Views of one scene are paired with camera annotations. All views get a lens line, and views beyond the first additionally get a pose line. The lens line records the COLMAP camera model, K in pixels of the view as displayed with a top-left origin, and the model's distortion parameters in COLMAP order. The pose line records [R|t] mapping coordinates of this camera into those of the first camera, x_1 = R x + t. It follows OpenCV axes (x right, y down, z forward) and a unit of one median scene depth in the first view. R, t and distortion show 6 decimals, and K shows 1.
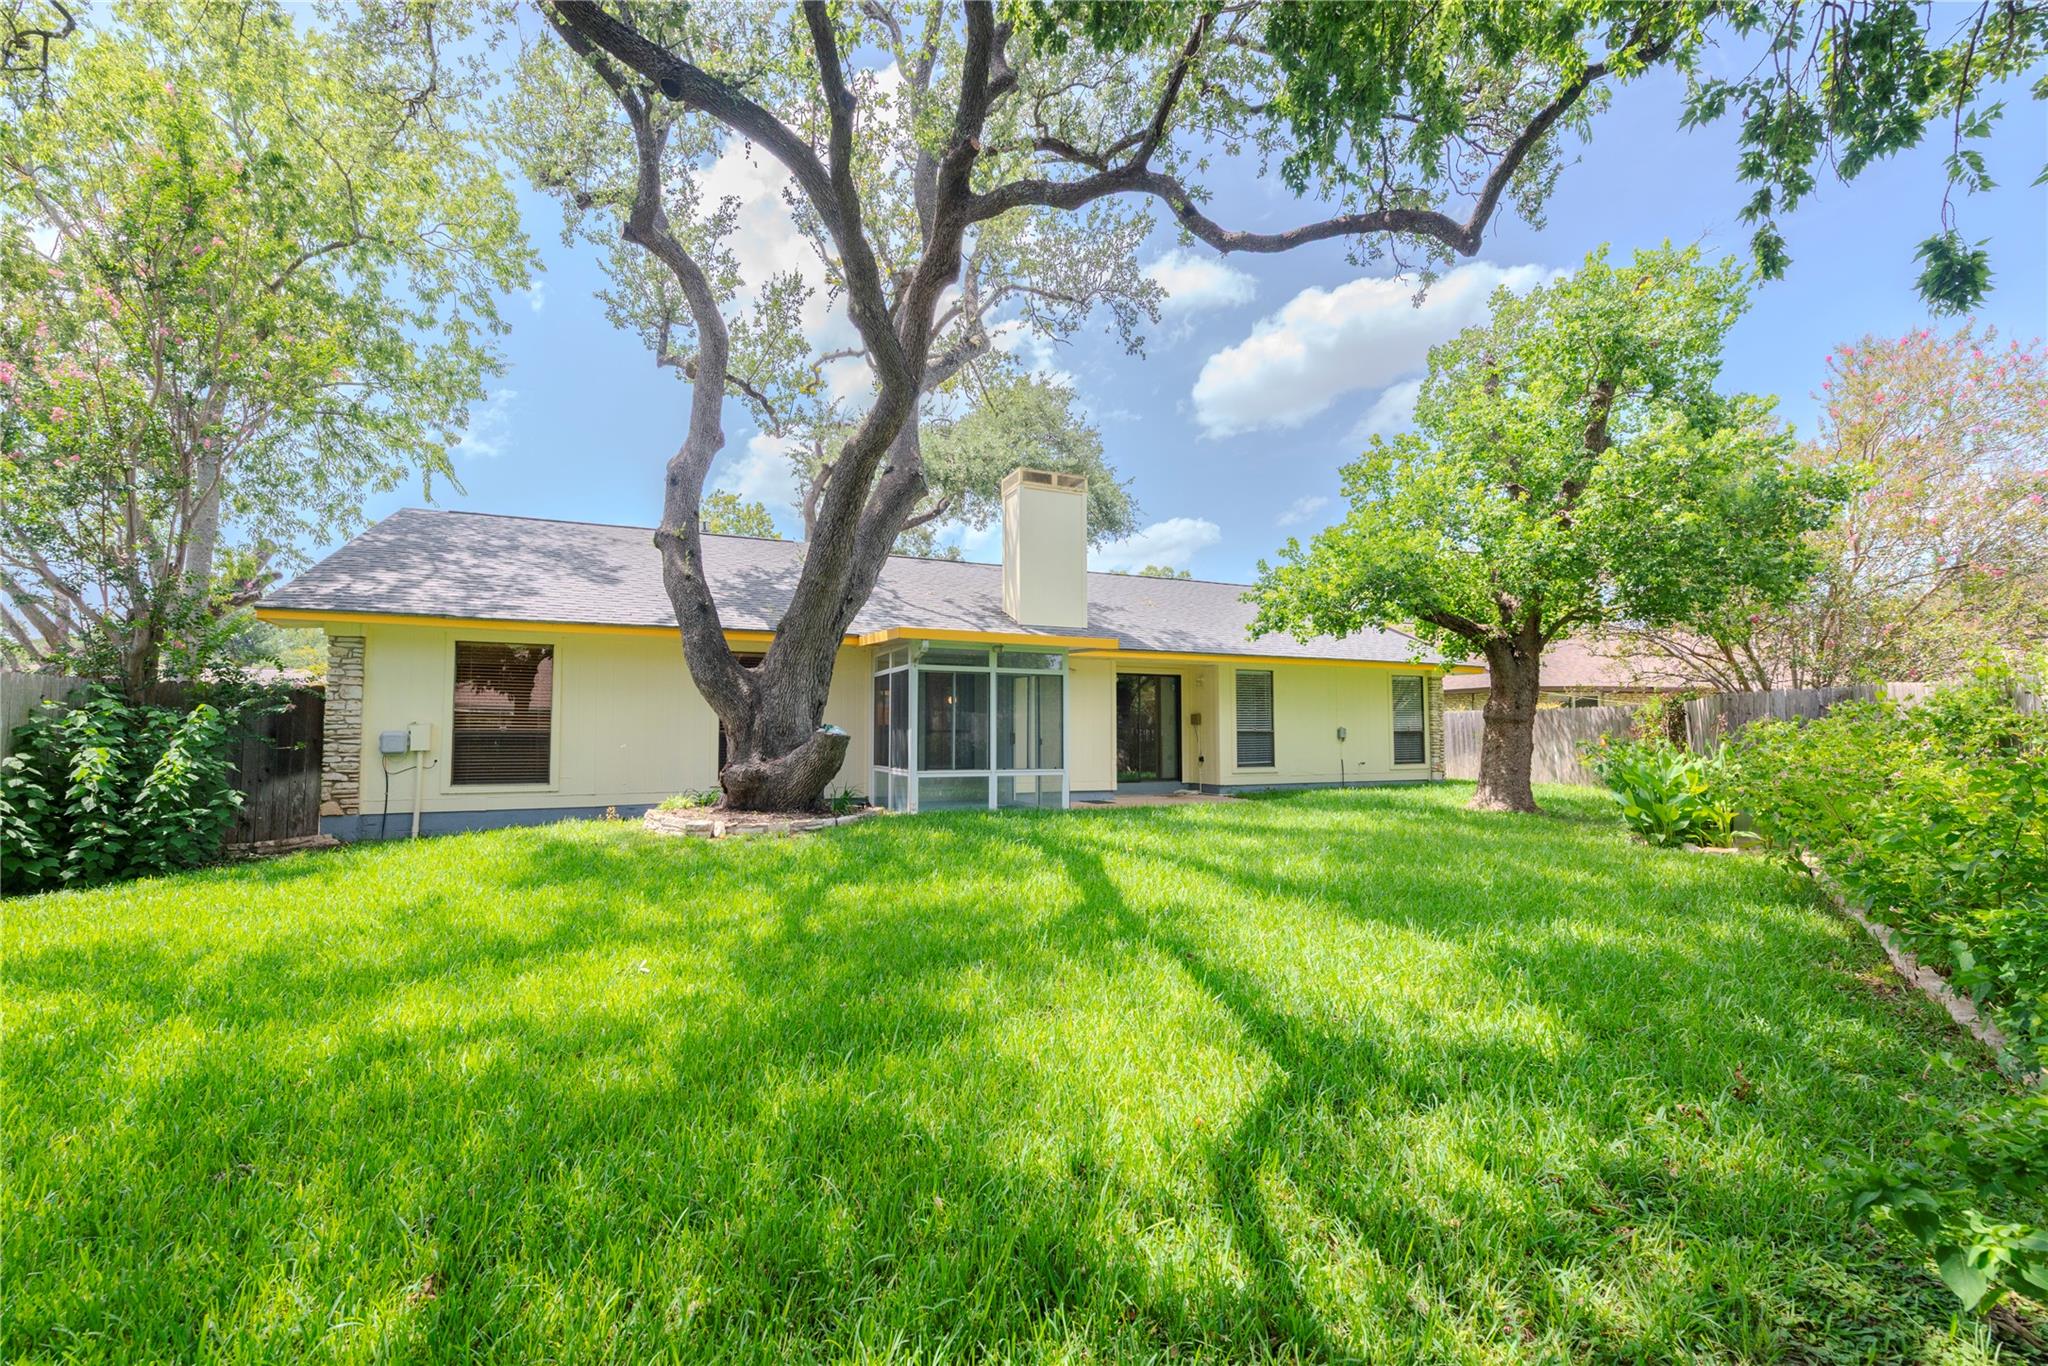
lens RADIAL K [[822.3, 0, 1002.5], [0, 822.3, 680.7], [0, 0, 1]] dist [0.017636, -0.006127]
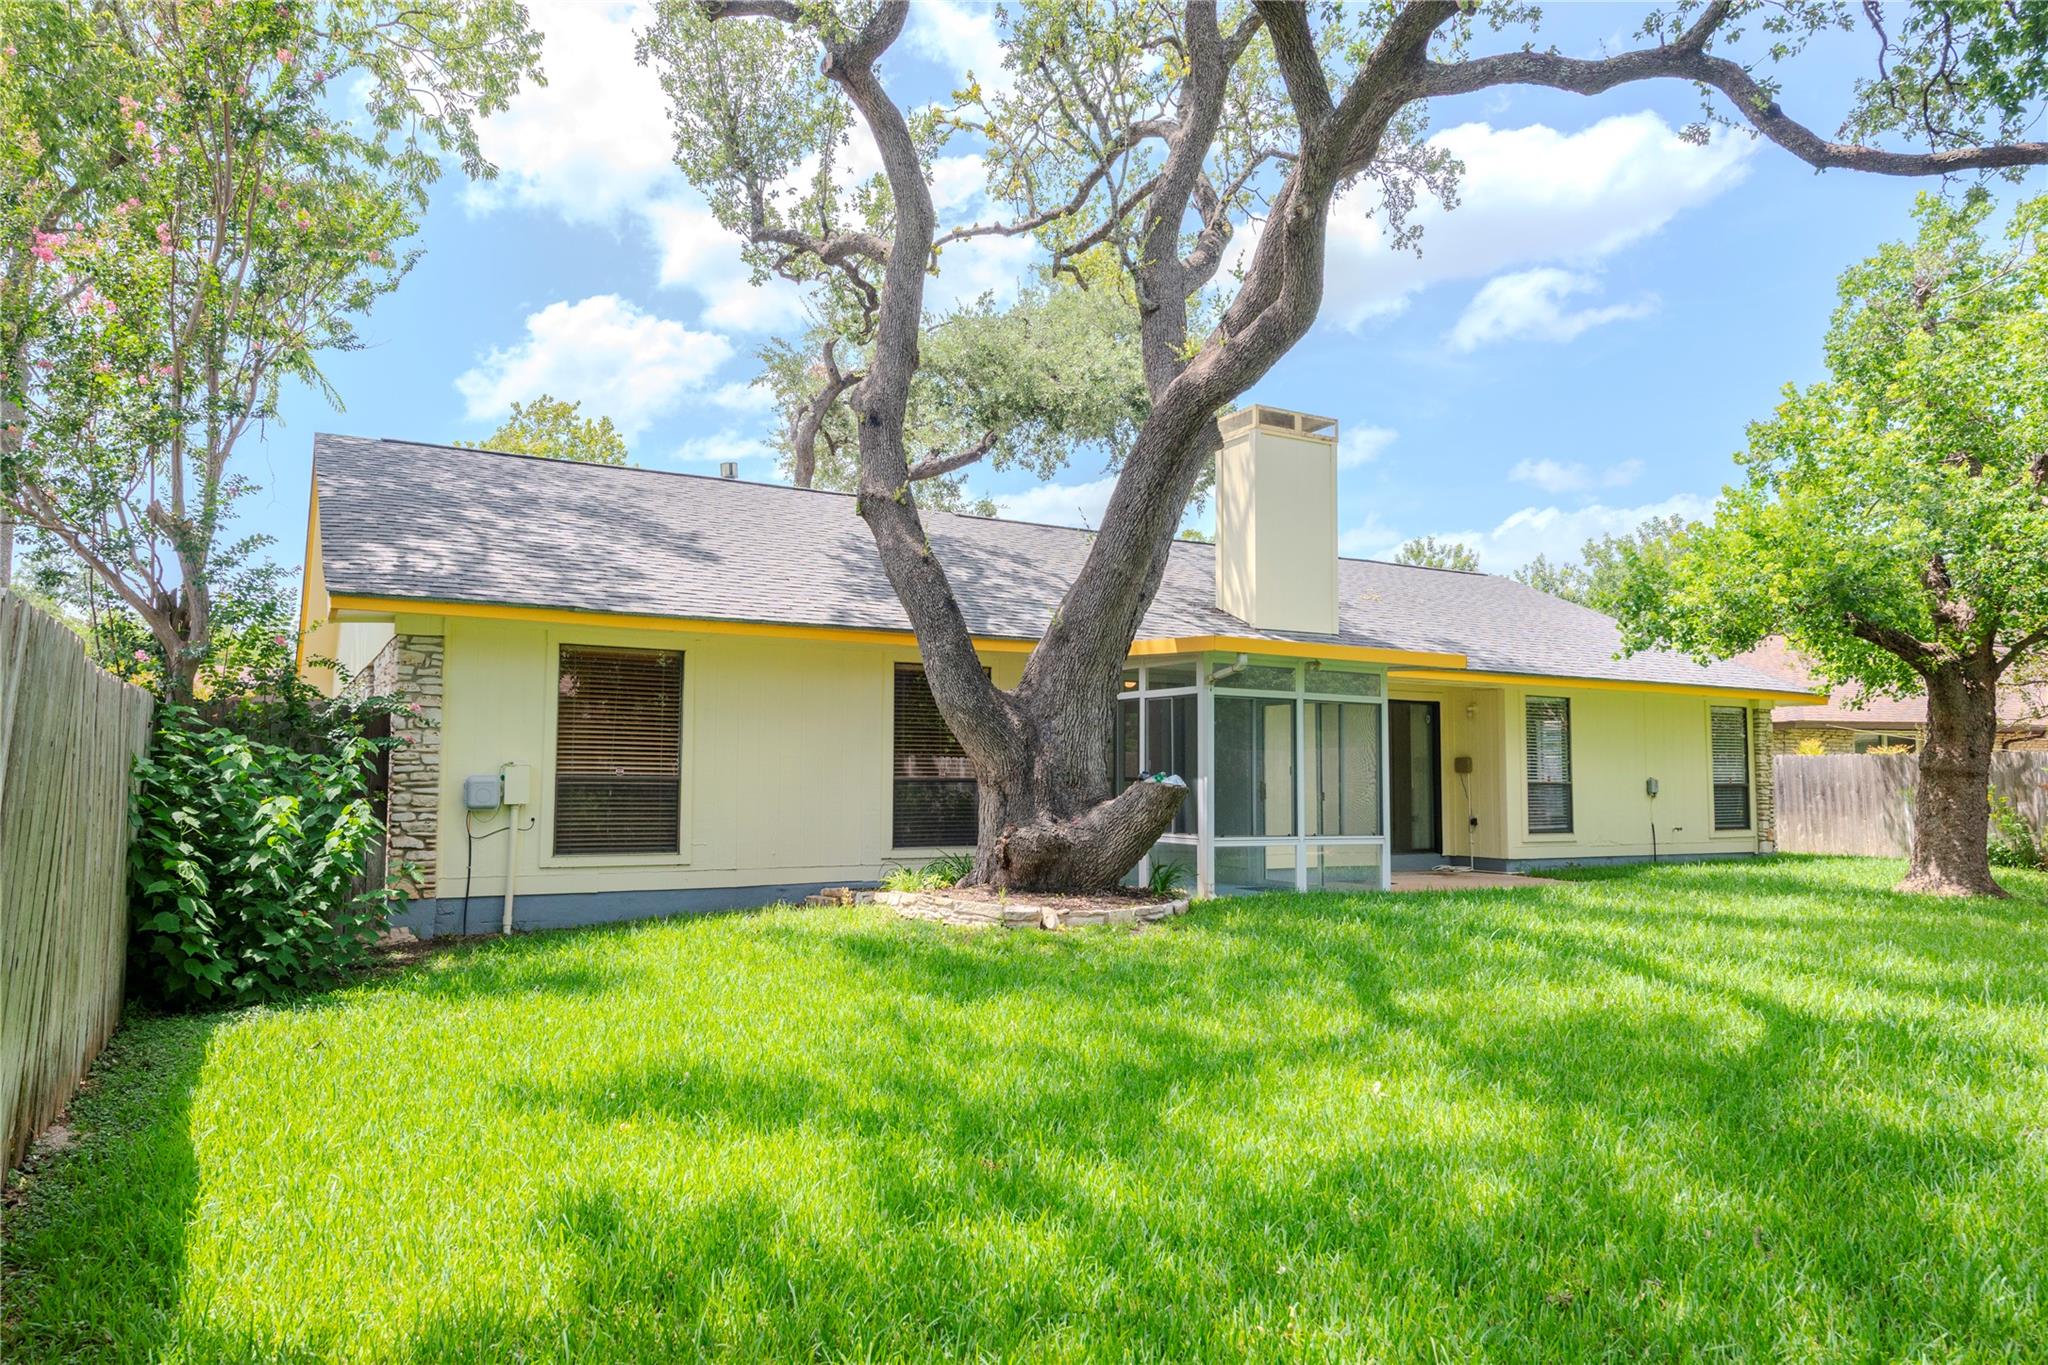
lens RADIAL K [[1268.7, 0, 996.9], [0, 1268.7, 674.6], [0, 0, 1]] dist [0.028468, -0.017197]
pose [[0.996095, 0.015314, 0.086951, -0.371316], [-0.013838, 0.999750, -0.017557, -0.008482], [-0.087198, 0.016285, 0.996058, -0.073717]]
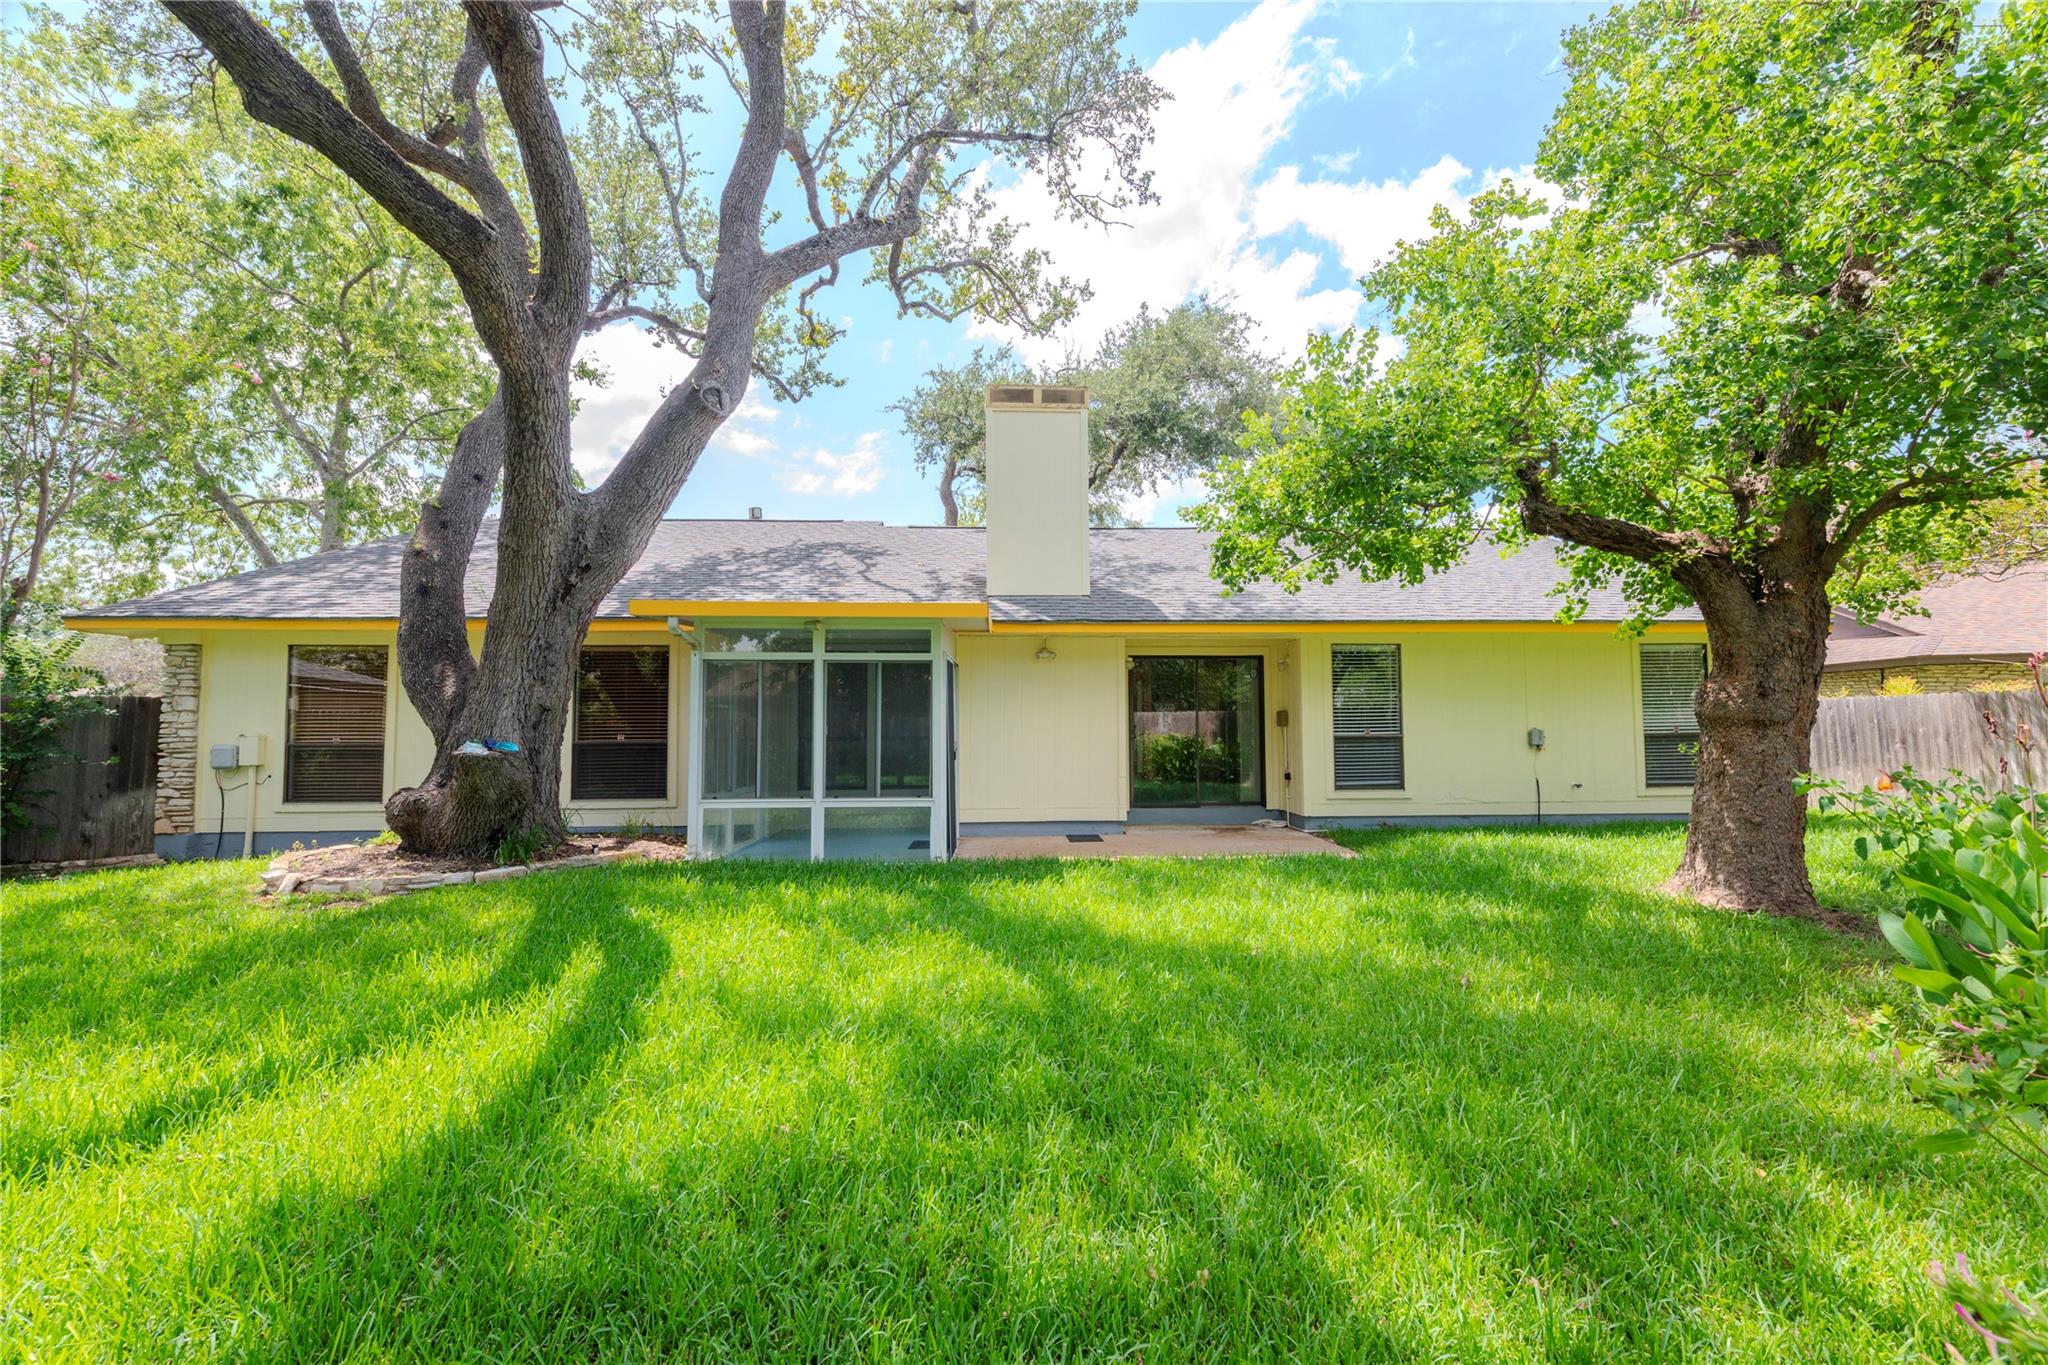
lens RADIAL K [[807.8, 0, 1057.3], [0, 807.8, 678.4], [0, 0, 1]] dist [0.009961, -0.000093]
pose [[0.937080, -0.025980, -0.348146, 0.424165], [0.027630, 0.999618, -0.000228, 0.011832], [0.348019, -0.009406, 0.937440, 0.426255]]
